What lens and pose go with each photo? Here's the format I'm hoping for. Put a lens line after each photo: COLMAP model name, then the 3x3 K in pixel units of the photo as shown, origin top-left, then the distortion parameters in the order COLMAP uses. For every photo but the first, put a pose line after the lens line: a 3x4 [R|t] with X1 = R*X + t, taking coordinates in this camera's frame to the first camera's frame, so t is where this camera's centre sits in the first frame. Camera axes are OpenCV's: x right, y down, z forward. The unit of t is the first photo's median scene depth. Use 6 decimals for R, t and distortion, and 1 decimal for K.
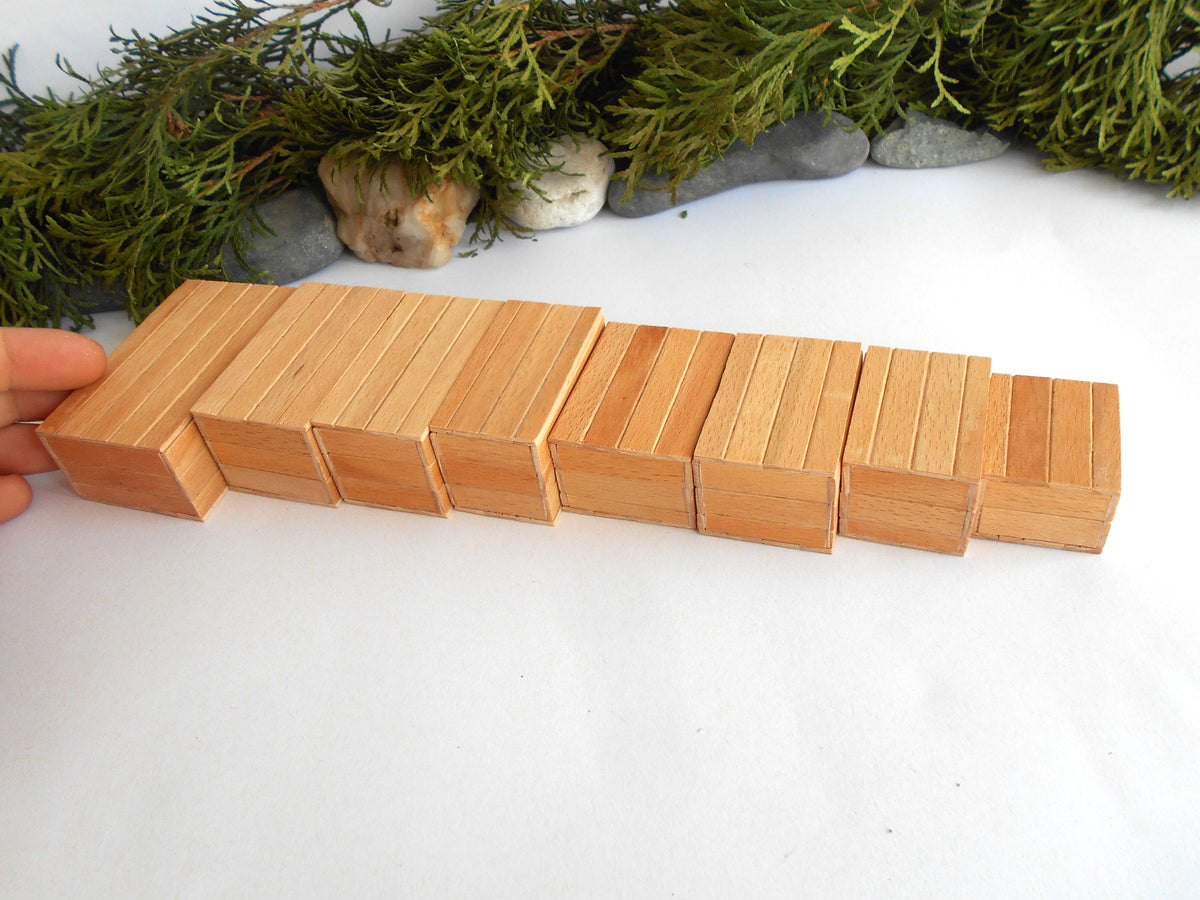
lens RADIAL K [[1018.6, 0, 602.1], [0, 1018.6, 446.6], [0, 0, 1]] dist [-0.020963, 0.008370]
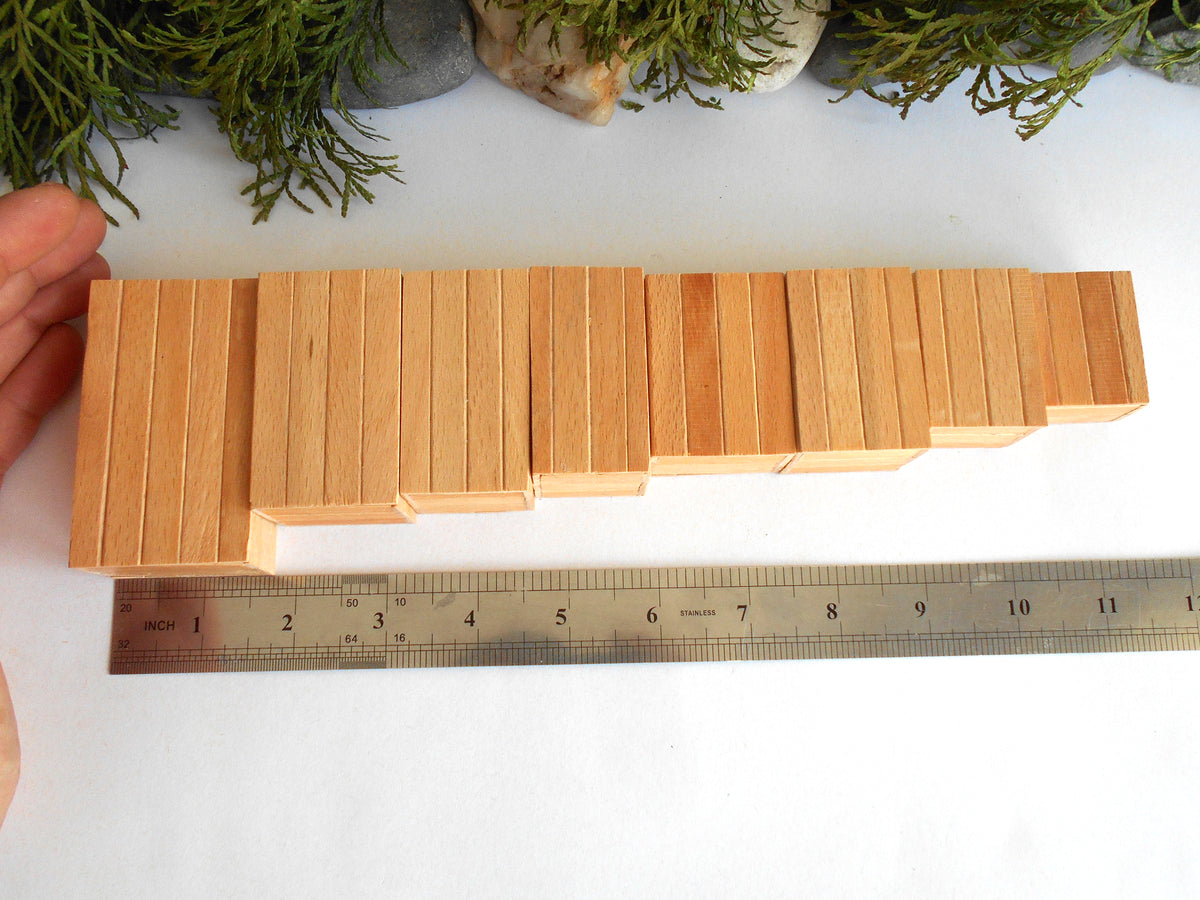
lens RADIAL K [[1043.2, 0, 601.2], [0, 1043.2, 443.6], [0, 0, 1]] dist [-0.017271, 0.019348]
pose [[0.982966, 0.142382, 0.116212, -0.224677], [-0.183119, 0.812611, 0.553291, -0.448998], [-0.015656, -0.565147, 0.824841, 0.154457]]
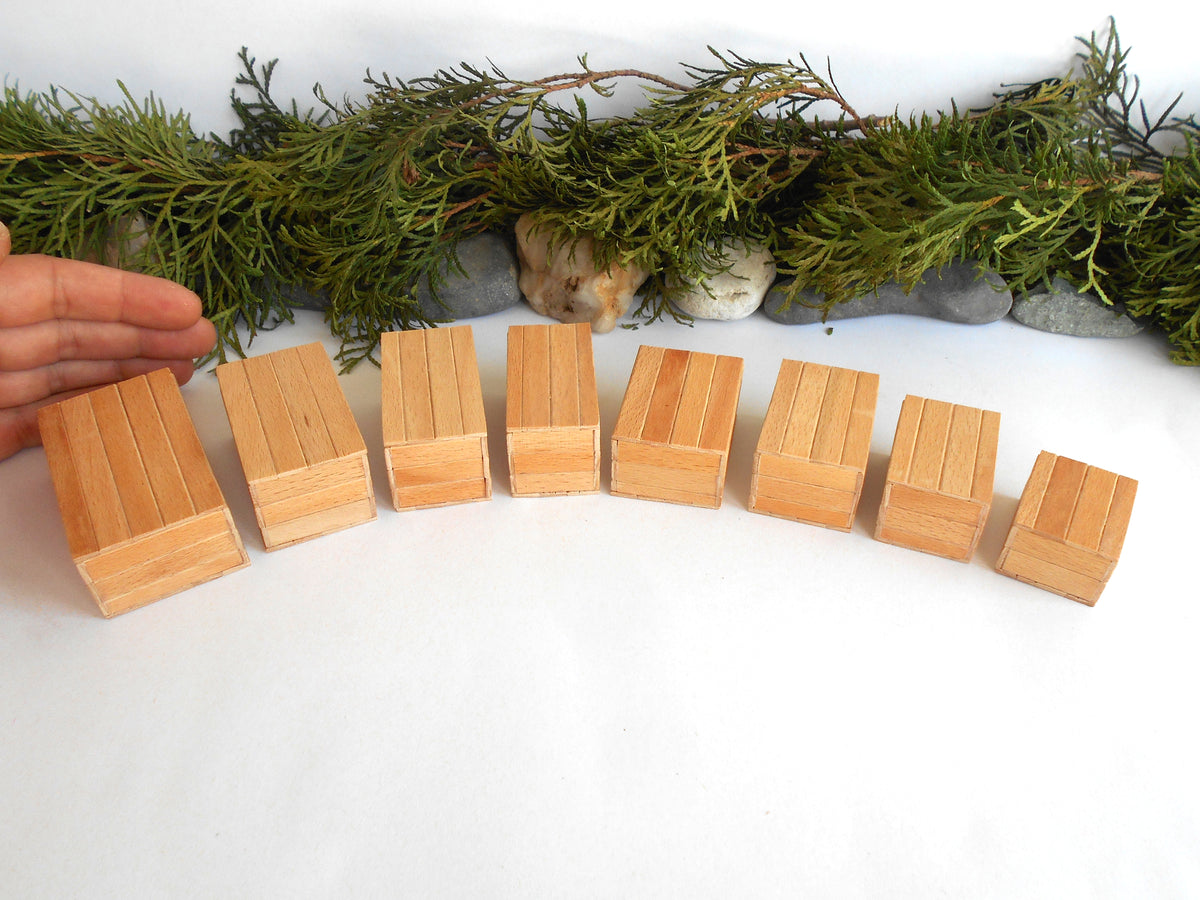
lens RADIAL K [[1028.4, 0, 601.1], [0, 1028.4, 444.6], [0, 0, 1]] dist [-0.026714, 0.023002]
pose [[0.974914, 0.213308, -0.063582, -0.066407], [-0.213769, 0.976884, -0.000468, -0.058677], [0.062012, 0.014048, 0.997977, -0.120778]]
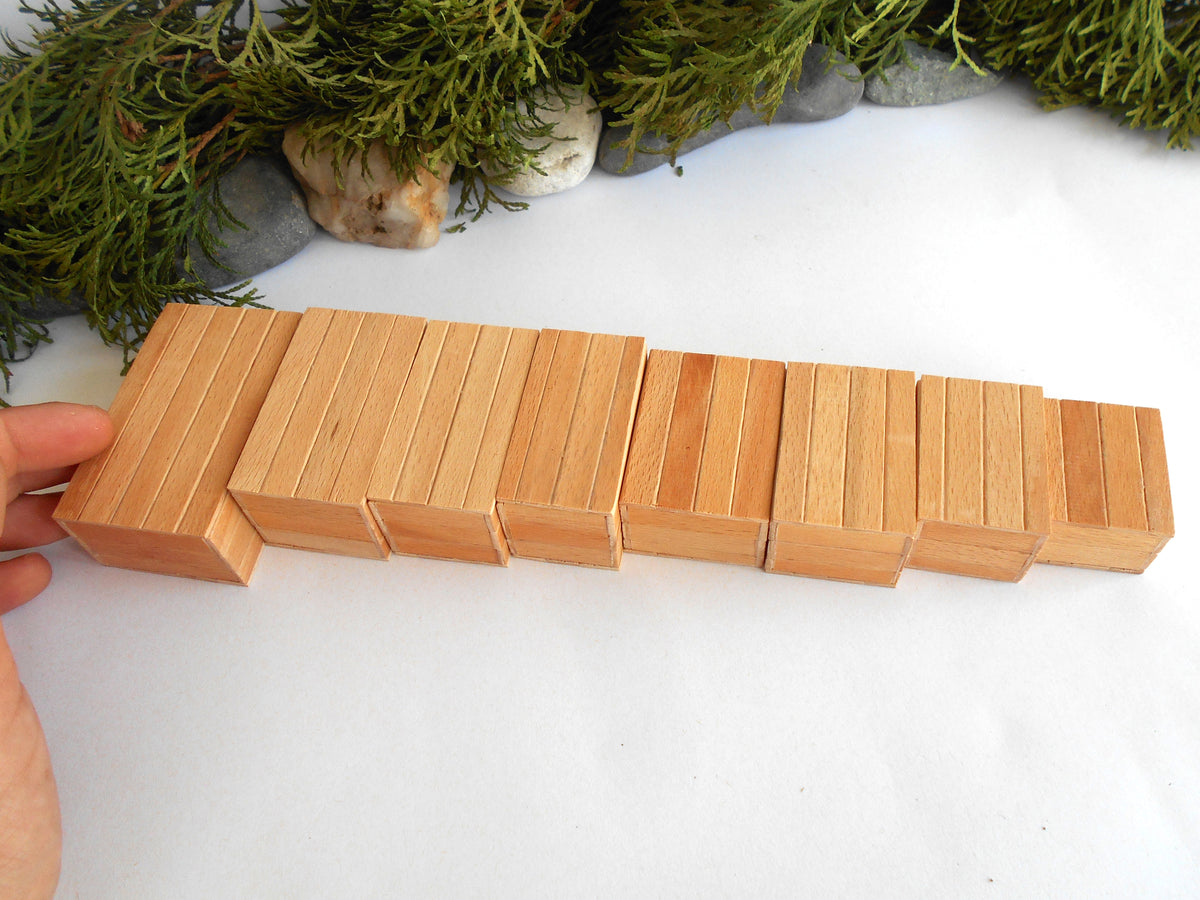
lens RADIAL K [[1018.6, 0, 602.1], [0, 1018.6, 446.6], [0, 0, 1]] dist [-0.020963, 0.008370]
pose [[0.989882, -0.082812, 0.115220, -0.128352], [0.056476, 0.974876, 0.215469, -0.196405], [-0.130169, -0.206782, 0.969689, 0.037645]]
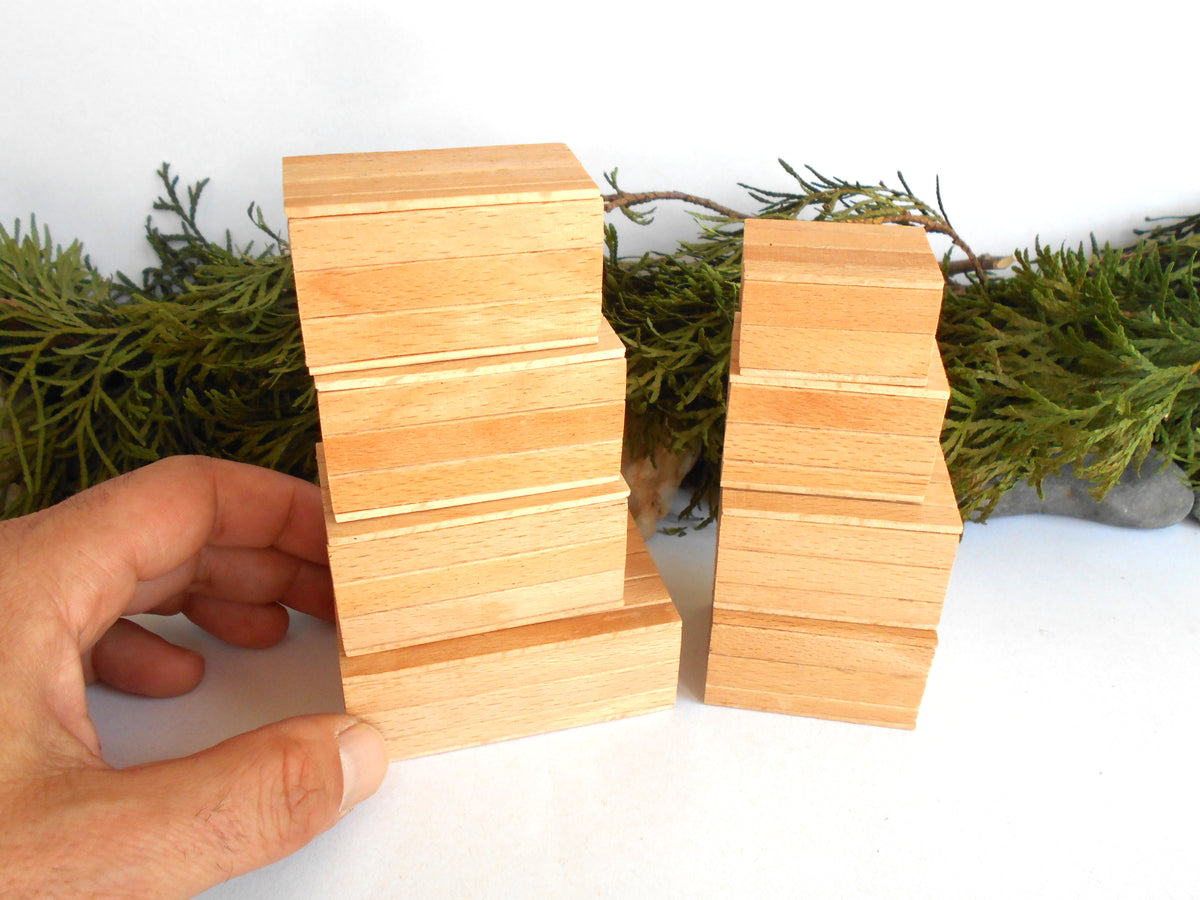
lens RADIAL K [[1018.6, 0, 602.1], [0, 1018.6, 446.6], [0, 0, 1]] dist [-0.020963, 0.008370]
pose [[0.975899, 0.204865, -0.075178, -0.146889], [-0.214797, 0.962584, -0.165210, -0.114084], [0.038519, 0.177377, 0.983389, 0.212726]]
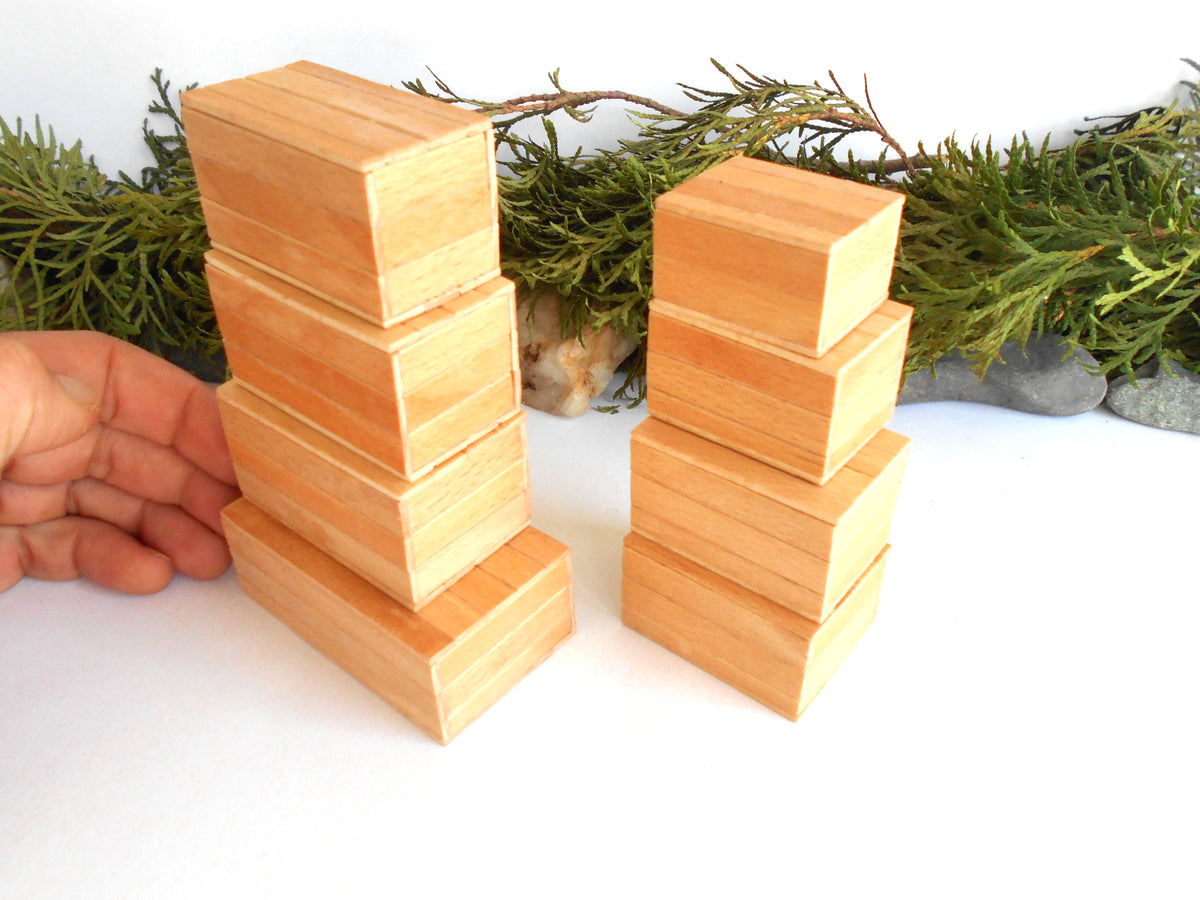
lens RADIAL K [[1018.6, 0, 602.1], [0, 1018.6, 446.6], [0, 0, 1]] dist [-0.020963, 0.008370]
pose [[0.965657, 0.227729, -0.125087, -0.022088], [-0.239461, 0.966879, -0.088341, -0.084944], [0.100826, 0.115260, 0.988205, 0.157223]]
